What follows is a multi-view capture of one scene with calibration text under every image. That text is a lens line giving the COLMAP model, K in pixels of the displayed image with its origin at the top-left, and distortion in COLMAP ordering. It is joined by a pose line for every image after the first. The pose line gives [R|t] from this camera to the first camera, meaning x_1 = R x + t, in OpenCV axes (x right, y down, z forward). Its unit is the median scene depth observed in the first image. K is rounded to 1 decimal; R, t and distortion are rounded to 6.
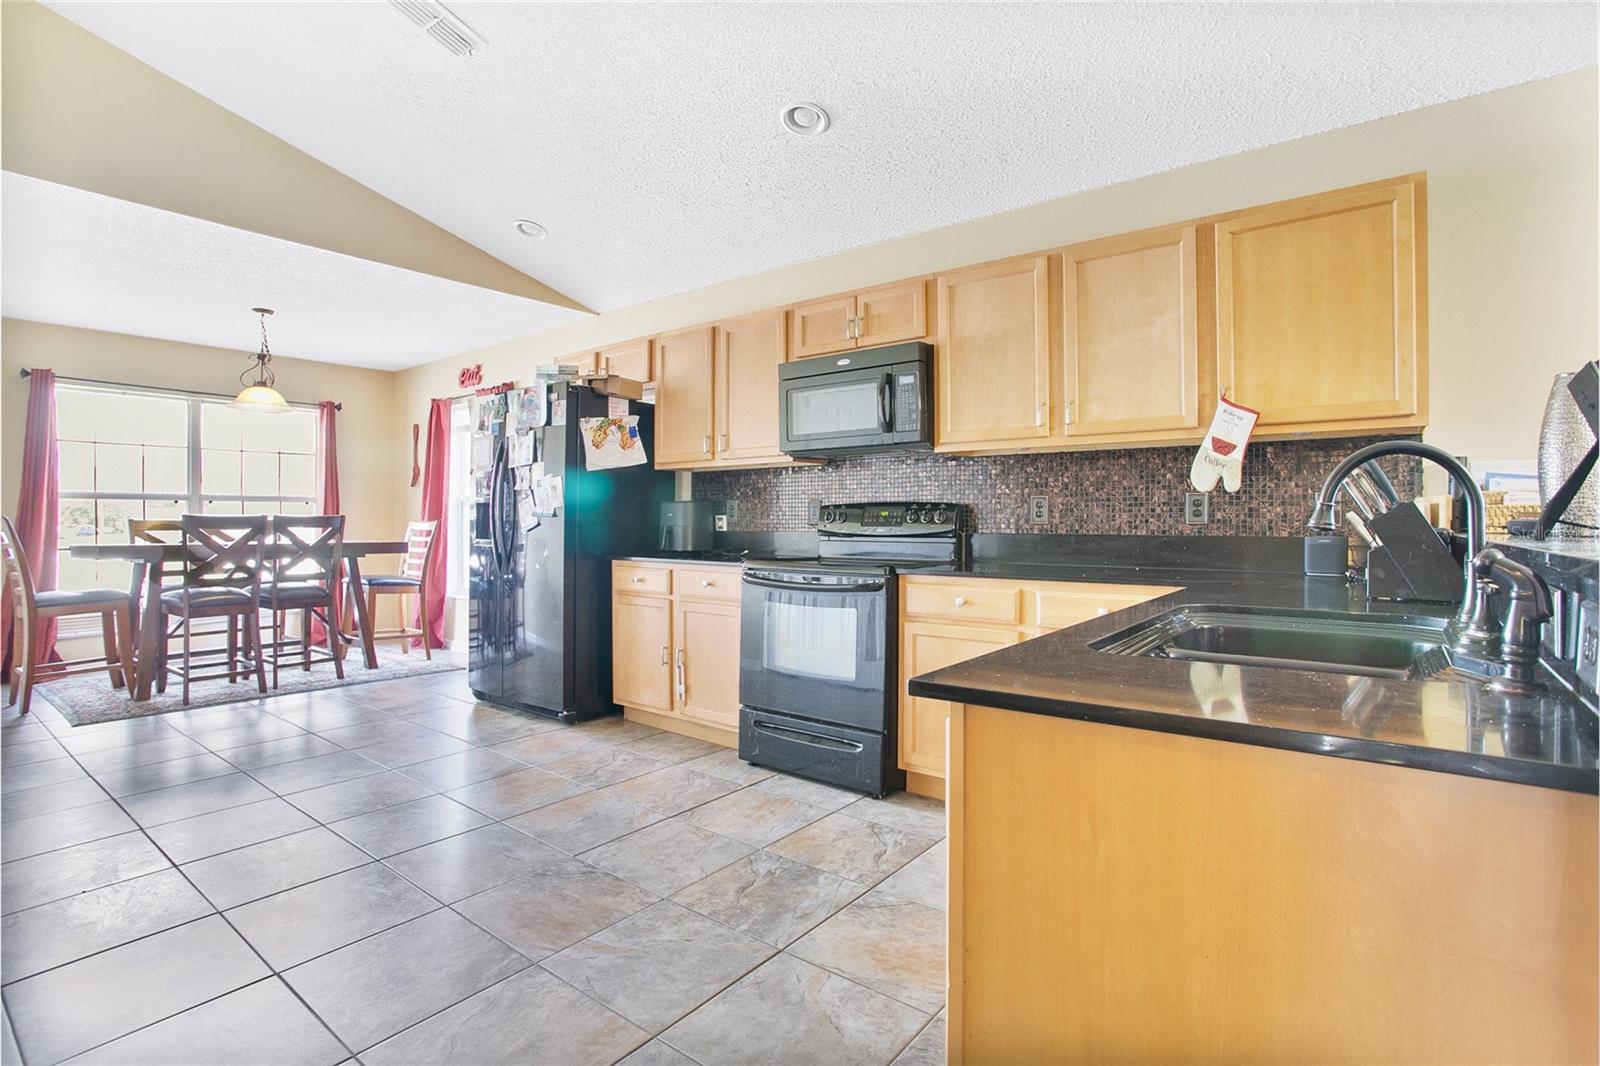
lens RADIAL K [[824.2, 0, 796.4], [0, 824.2, 516.7], [0, 0, 1]] dist [-0.078538, 0.048838]
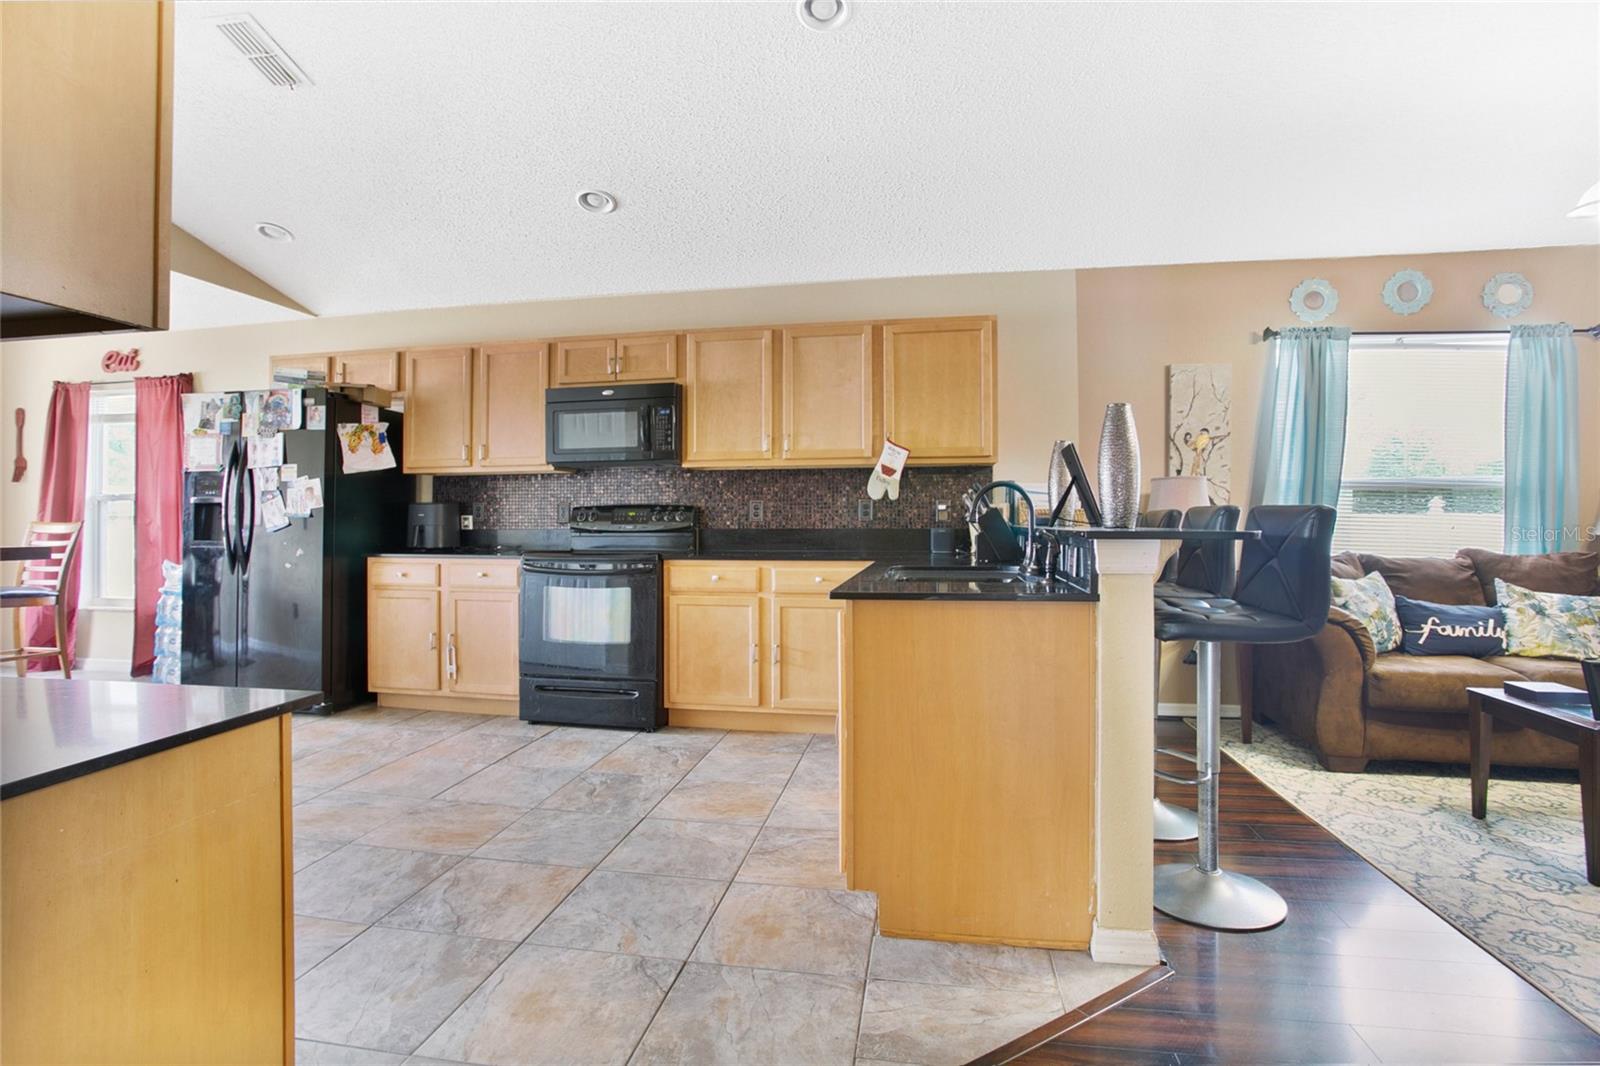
lens RADIAL K [[762.1, 0, 817.8], [0, 762.1, 522.2], [0, 0, 1]] dist [-0.042763, 0.026268]
pose [[0.892331, -0.006051, 0.451342, -0.177111], [0.002322, 0.999958, 0.008815, -0.000406], [-0.451376, -0.006818, 0.892308, -0.171675]]
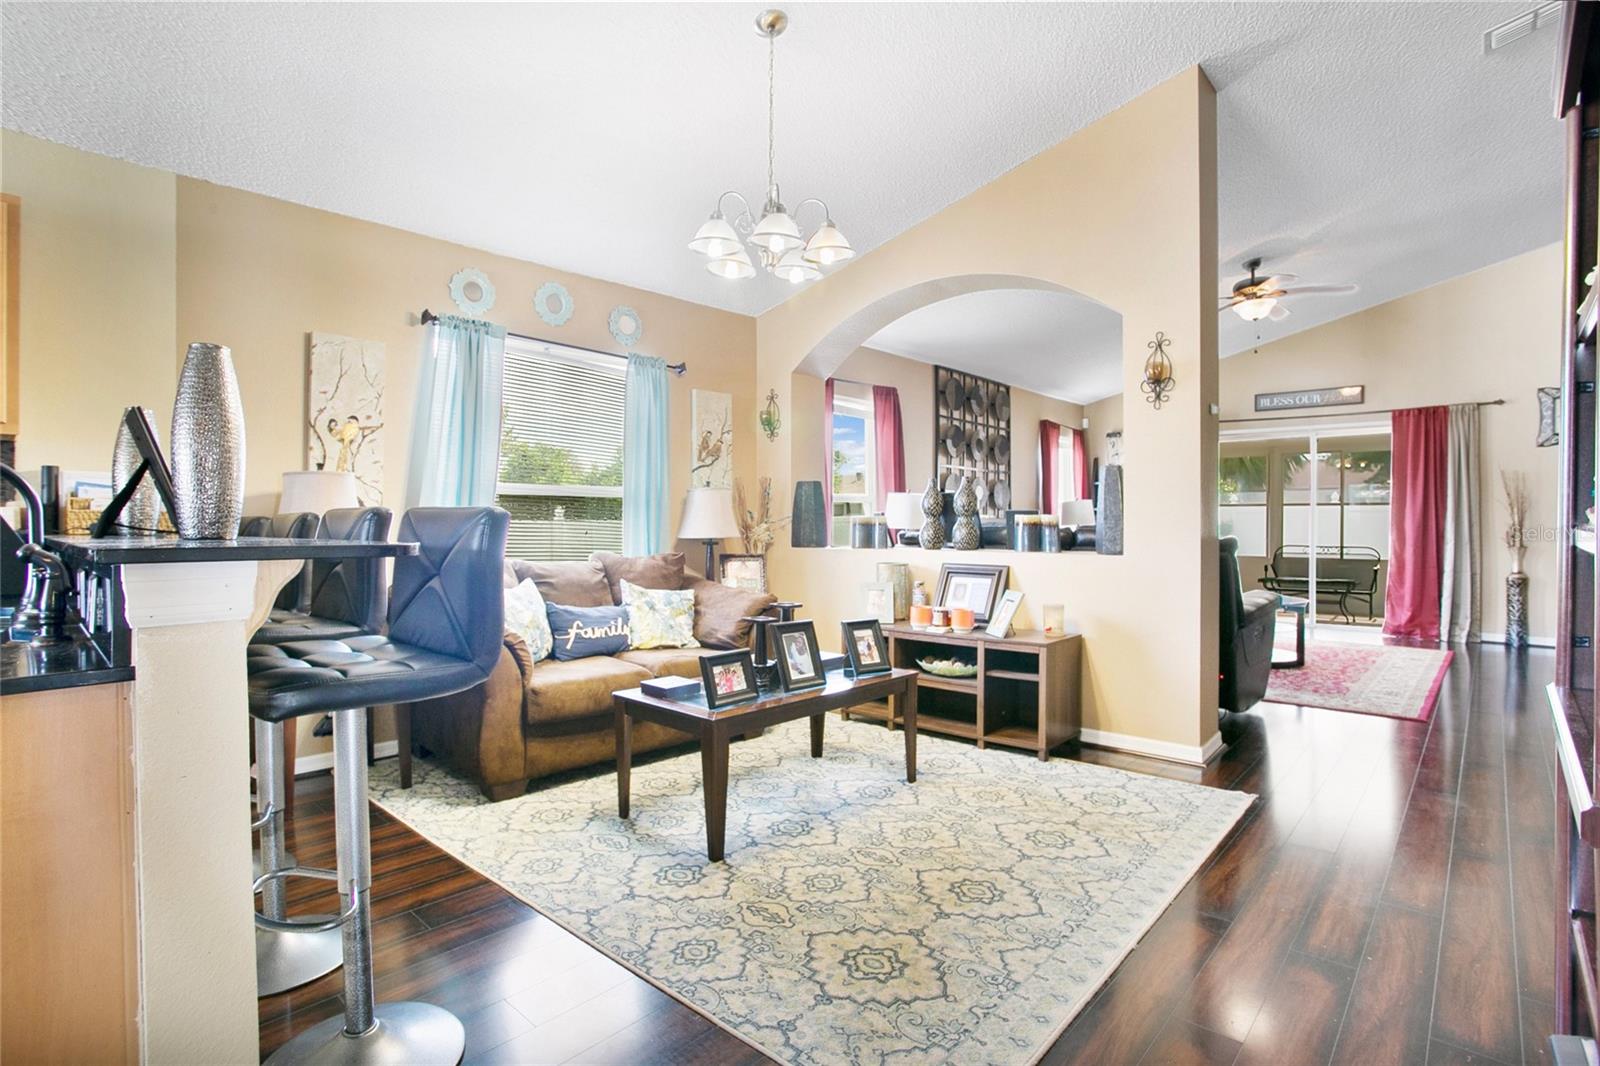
lens RADIAL K [[769.3, 0, 787.8], [0, 769.3, 526.9], [0, 0, 1]] dist [-0.082246, 0.036354]
pose [[0.112828, -0.006585, 0.993593, -0.045368], [-0.002991, 0.999971, 0.006967, 0.000016], [-0.993610, -0.003758, 0.112805, -0.085272]]
